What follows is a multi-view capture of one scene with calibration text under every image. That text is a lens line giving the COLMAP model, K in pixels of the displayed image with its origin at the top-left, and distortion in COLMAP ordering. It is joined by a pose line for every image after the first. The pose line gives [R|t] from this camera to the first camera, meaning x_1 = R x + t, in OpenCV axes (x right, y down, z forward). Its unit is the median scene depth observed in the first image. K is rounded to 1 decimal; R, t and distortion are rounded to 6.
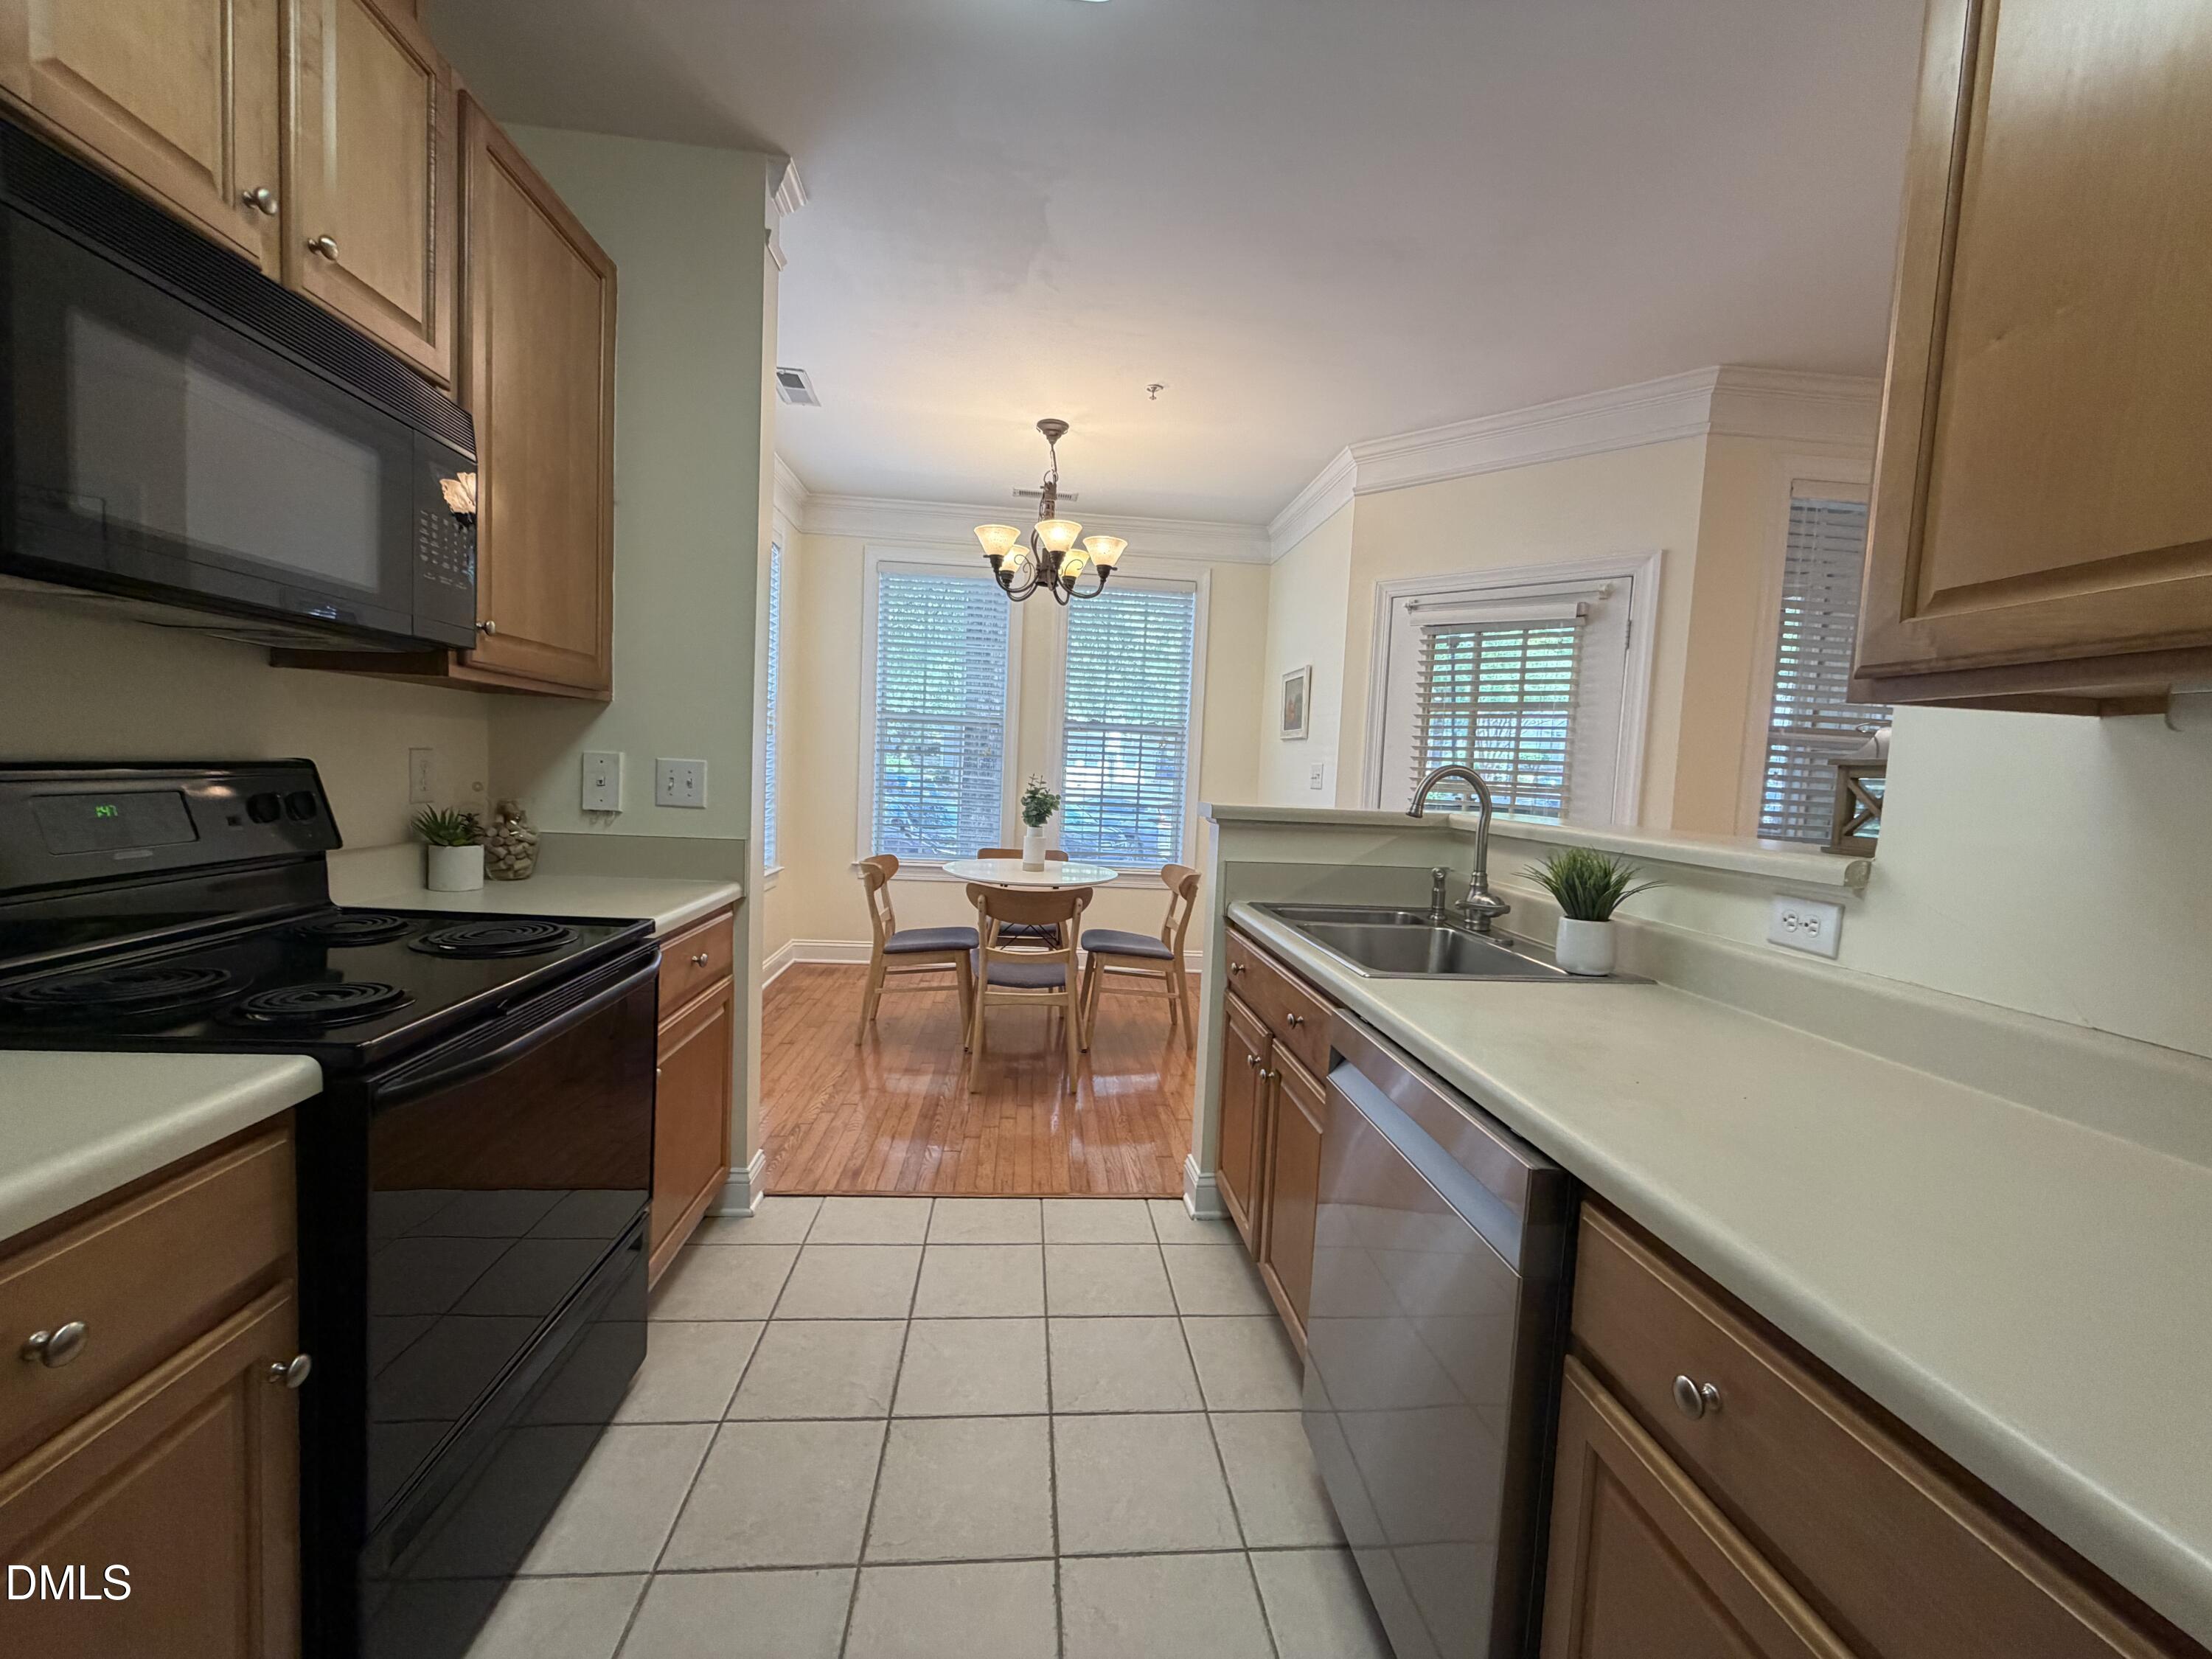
lens RADIAL K [[885.5, 0, 1108.0], [0, 885.5, 822.4], [0, 0, 1]] dist [0.003207, 0.000491]
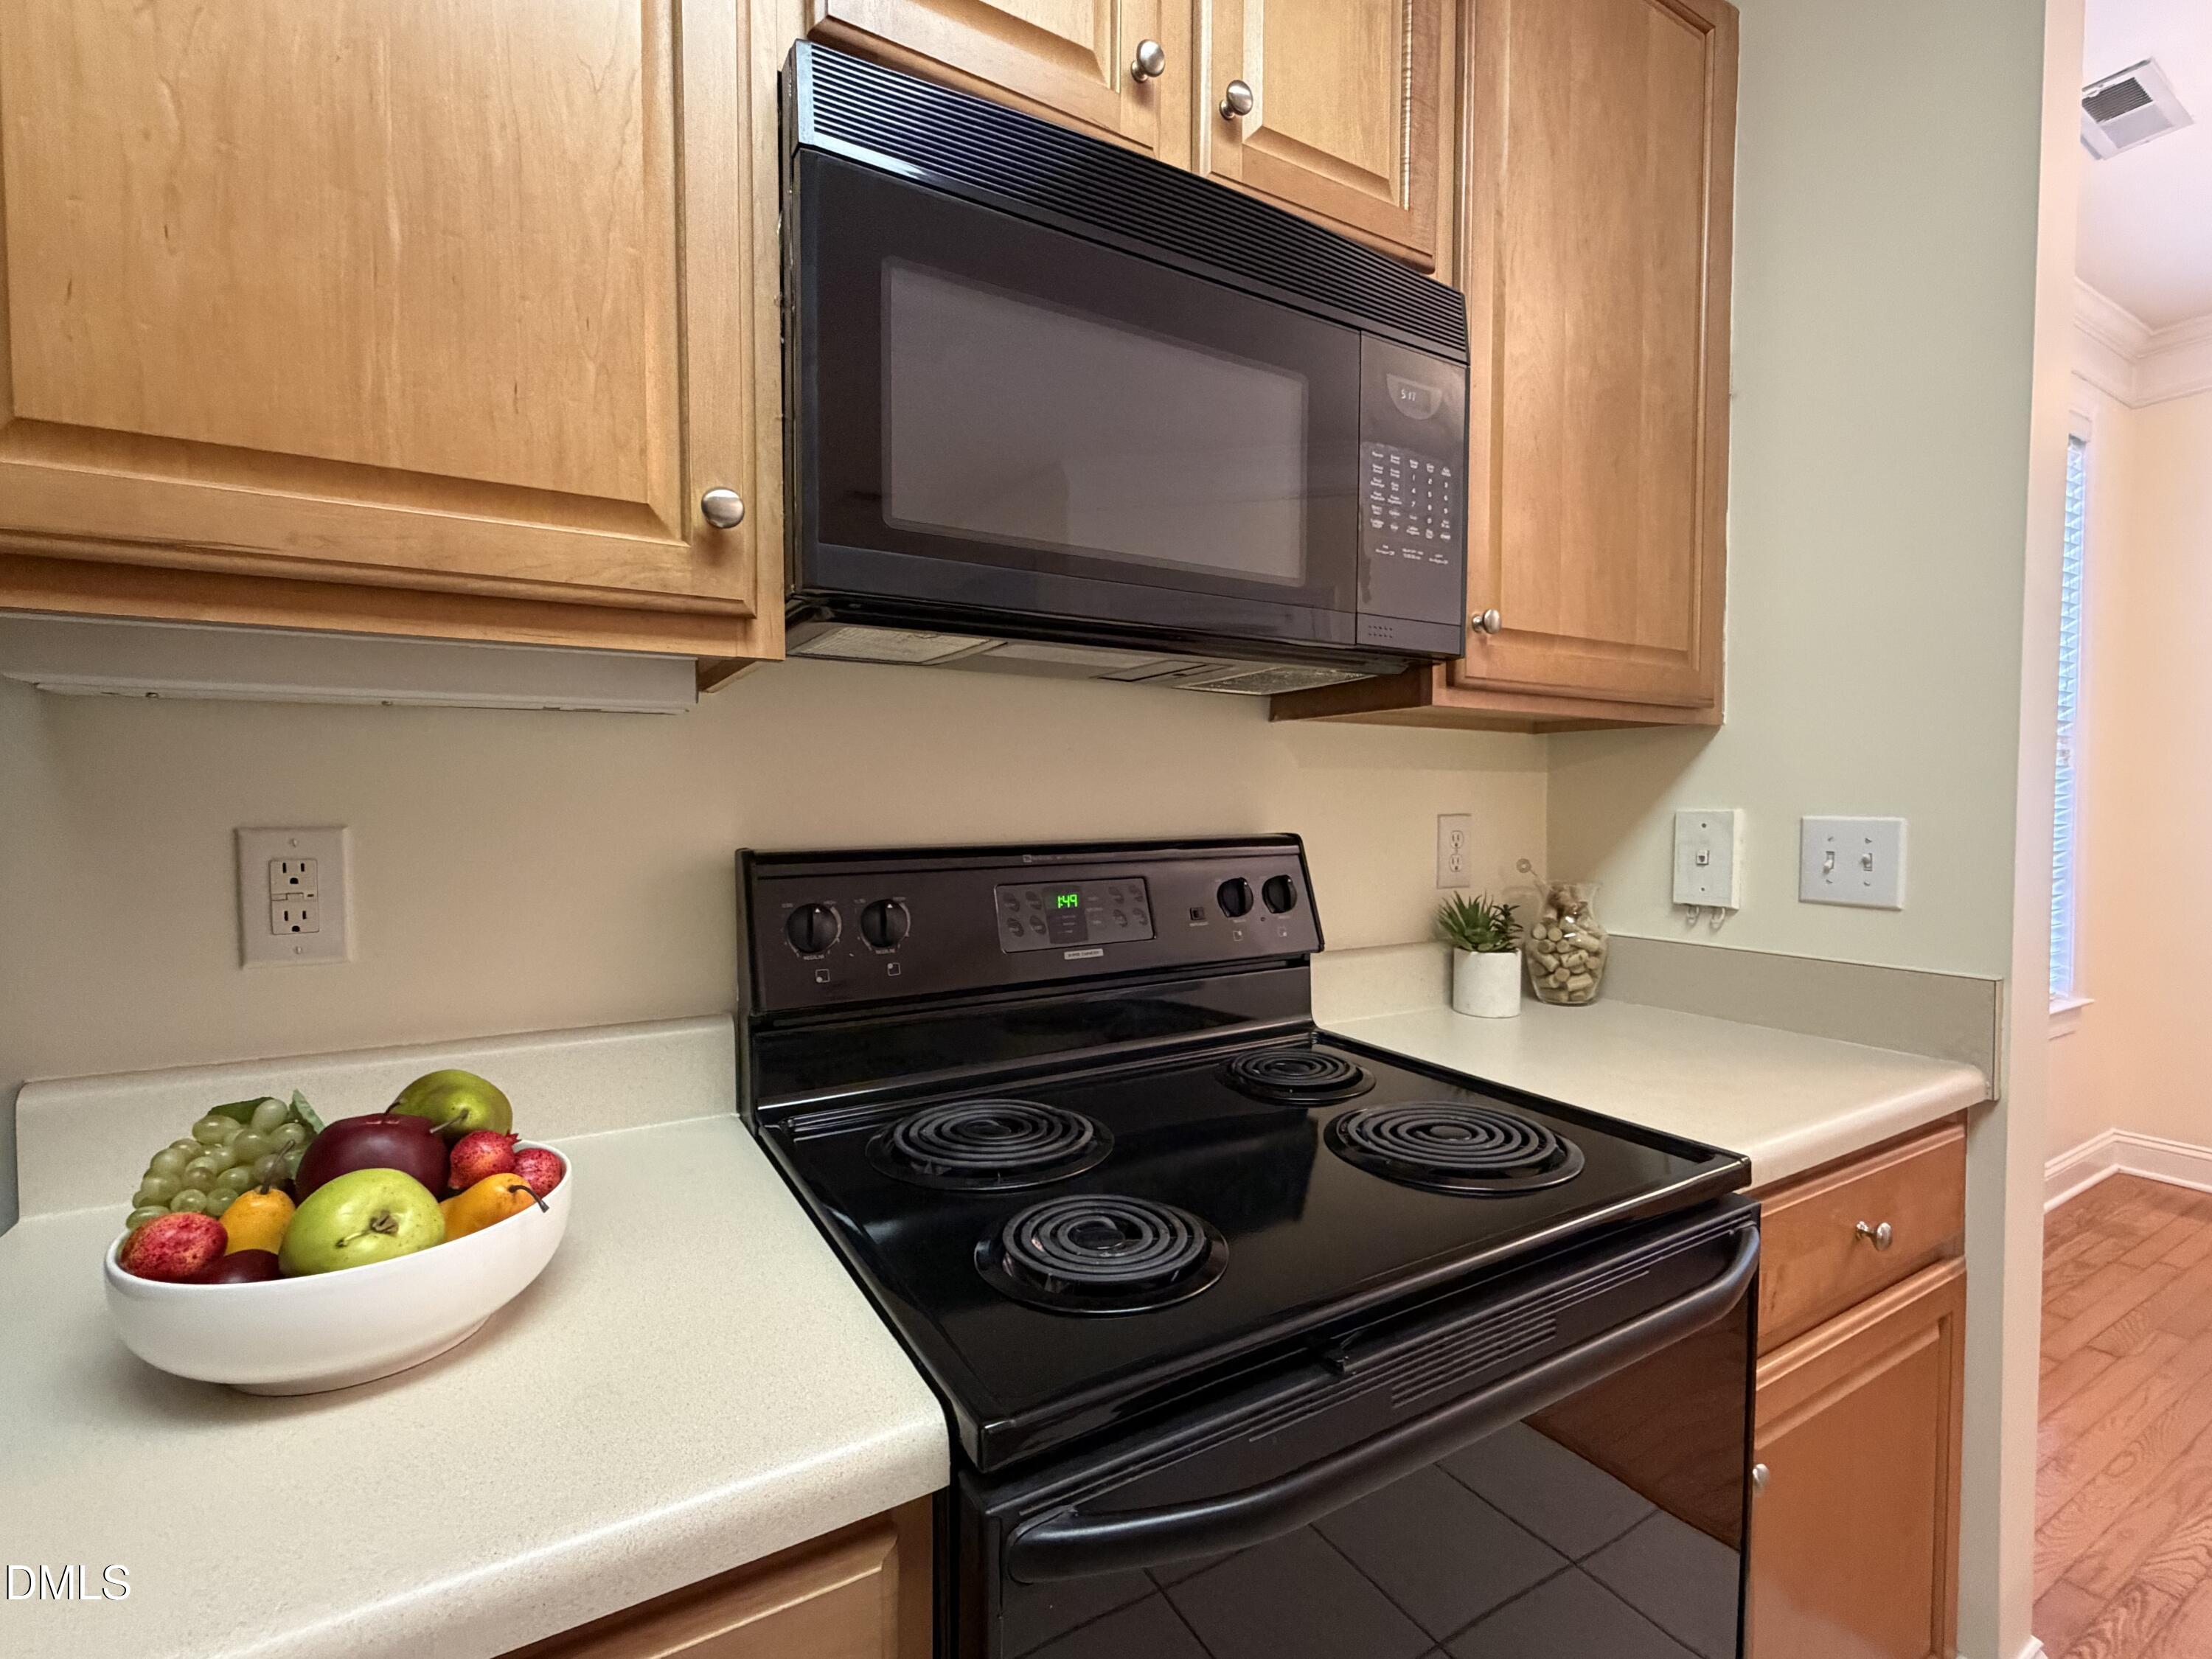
lens RADIAL K [[1000.3, 0, 1109.8], [0, 1000.3, 827.5], [0, 0, 1]] dist [0.000119, 0.000662]
pose [[0.431518, -0.018270, -0.901919, -0.141801], [-0.036394, 0.998628, -0.037642, -0.029247], [0.901370, 0.049067, 0.430261, 0.372057]]
